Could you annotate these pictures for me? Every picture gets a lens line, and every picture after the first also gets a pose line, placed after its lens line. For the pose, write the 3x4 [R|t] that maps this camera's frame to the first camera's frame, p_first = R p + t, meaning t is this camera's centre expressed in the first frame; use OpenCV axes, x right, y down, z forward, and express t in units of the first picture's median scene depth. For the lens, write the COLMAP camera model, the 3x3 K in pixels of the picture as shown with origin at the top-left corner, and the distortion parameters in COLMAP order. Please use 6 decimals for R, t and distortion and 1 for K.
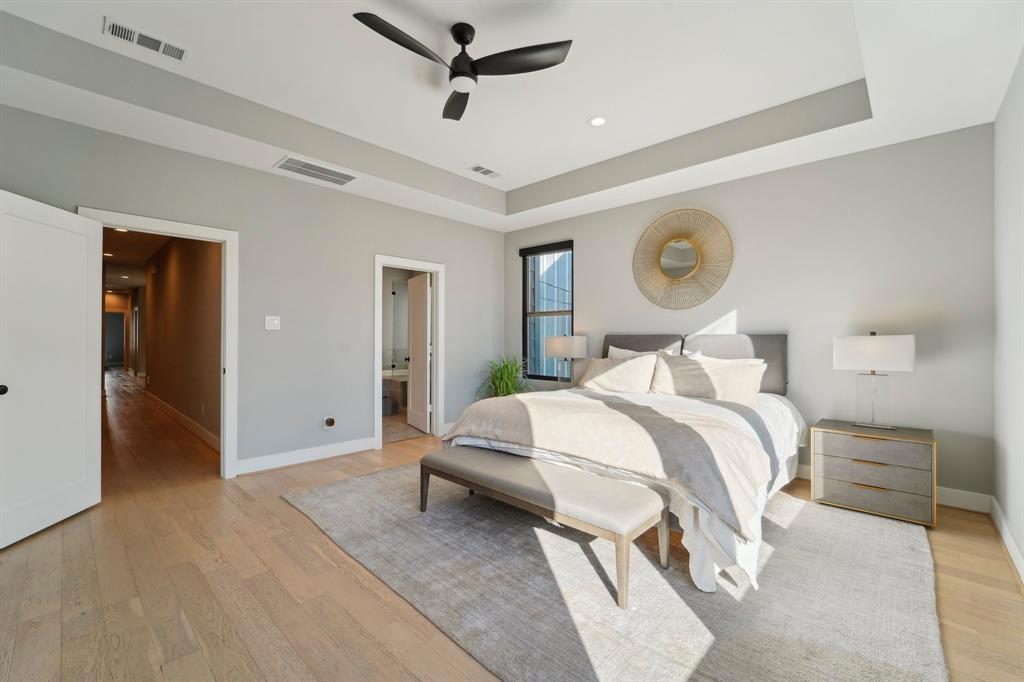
lens RADIAL K [[426.3, 0, 515.6], [0, 426.3, 340.0], [0, 0, 1]] dist [-0.002542, -0.000228]
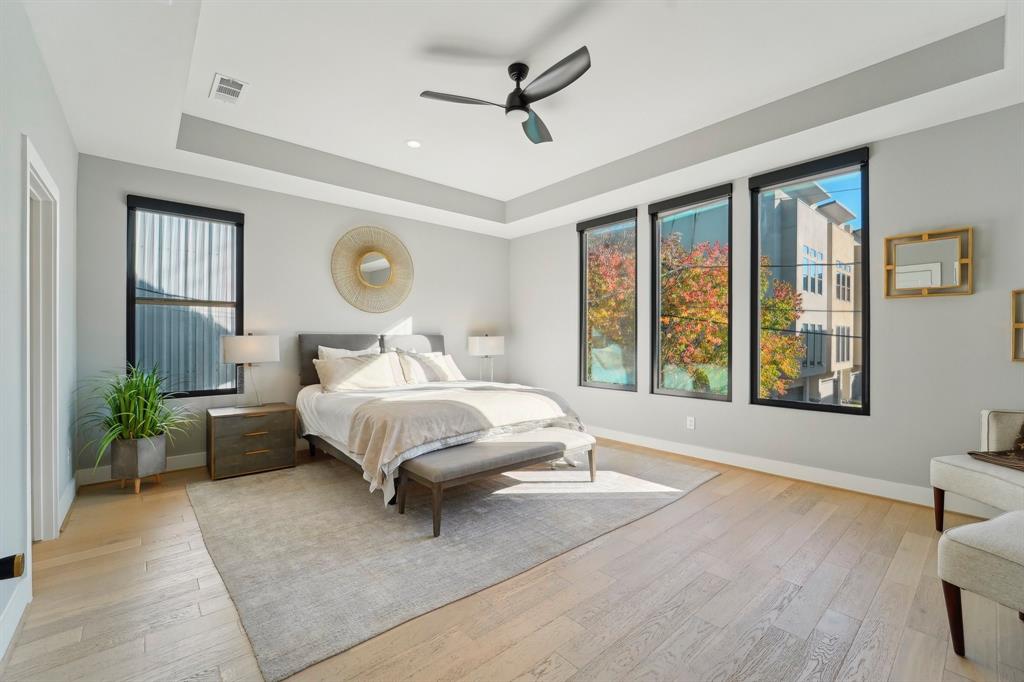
lens RADIAL K [[418.5, 0, 509.3], [0, 418.5, 341.2], [0, 0, 1]] dist [-0.009228, 0.000069]
pose [[0.111805, -0.007411, 0.993703, -0.766497], [0.005227, 0.999963, 0.006870, -0.001096], [-0.993716, 0.004426, 0.111839, 0.553885]]
